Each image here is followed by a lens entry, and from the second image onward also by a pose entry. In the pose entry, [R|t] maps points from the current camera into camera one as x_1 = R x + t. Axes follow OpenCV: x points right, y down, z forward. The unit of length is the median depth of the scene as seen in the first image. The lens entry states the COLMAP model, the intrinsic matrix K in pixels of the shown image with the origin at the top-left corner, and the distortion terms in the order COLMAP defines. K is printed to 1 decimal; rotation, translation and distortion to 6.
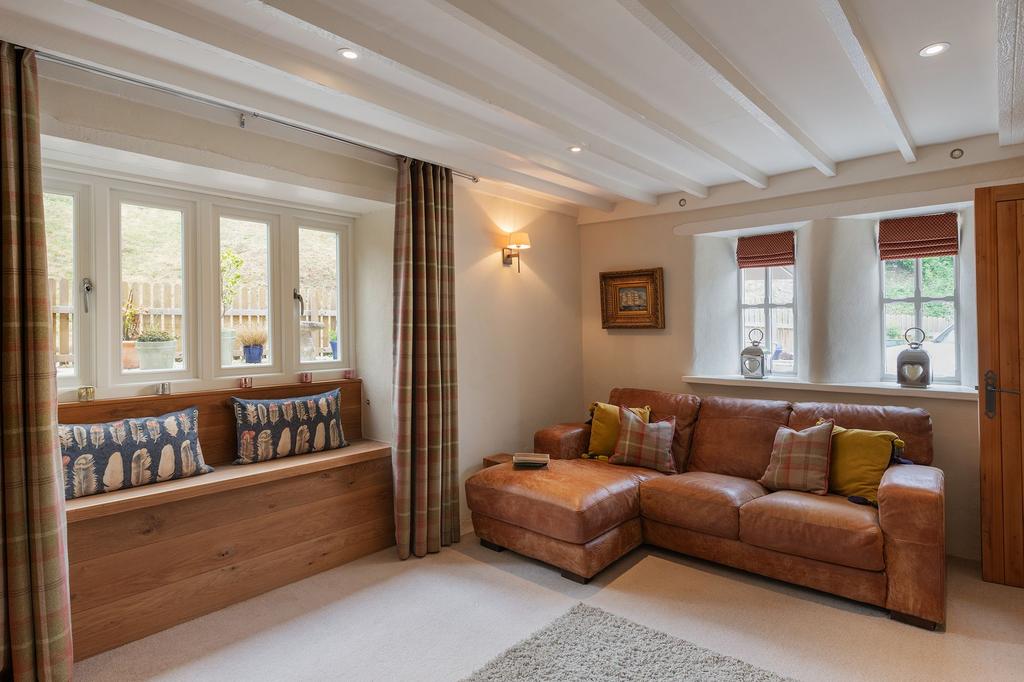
lens RADIAL K [[534.6, 0, 532.8], [0, 534.6, 324.6], [0, 0, 1]] dist [-0.018463, -0.000038]
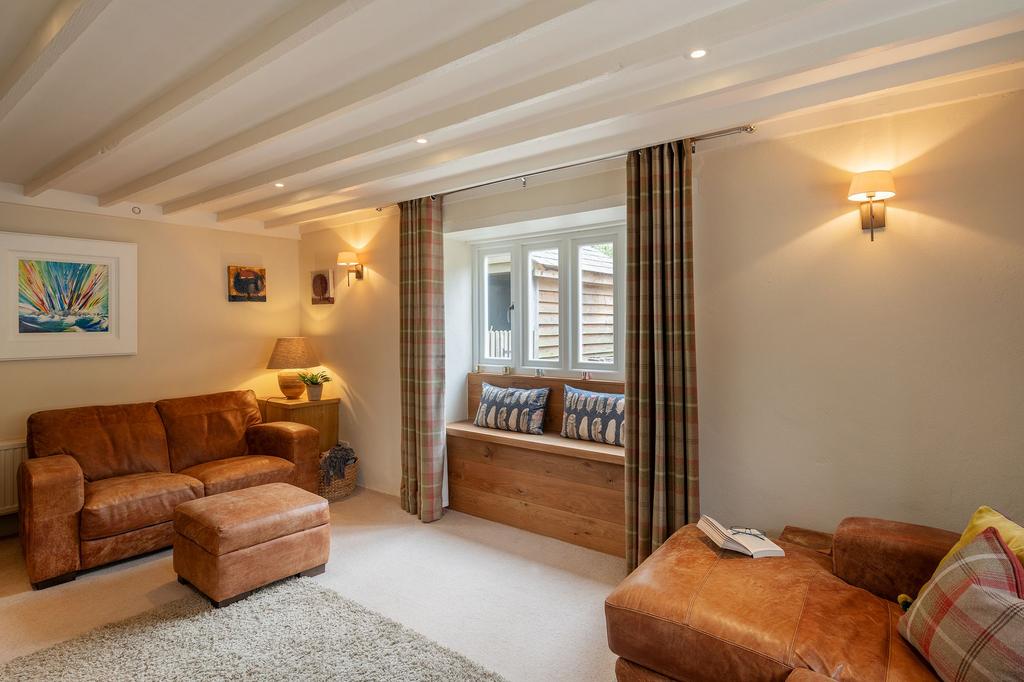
lens RADIAL K [[534.6, 0, 532.8], [0, 534.6, 324.6], [0, 0, 1]] dist [-0.018463, -0.000038]
pose [[0.050463, -0.004970, -0.998714, 0.730059], [0.003981, 0.999981, -0.004775, -0.006401], [0.998718, -0.003735, 0.050482, 0.823737]]
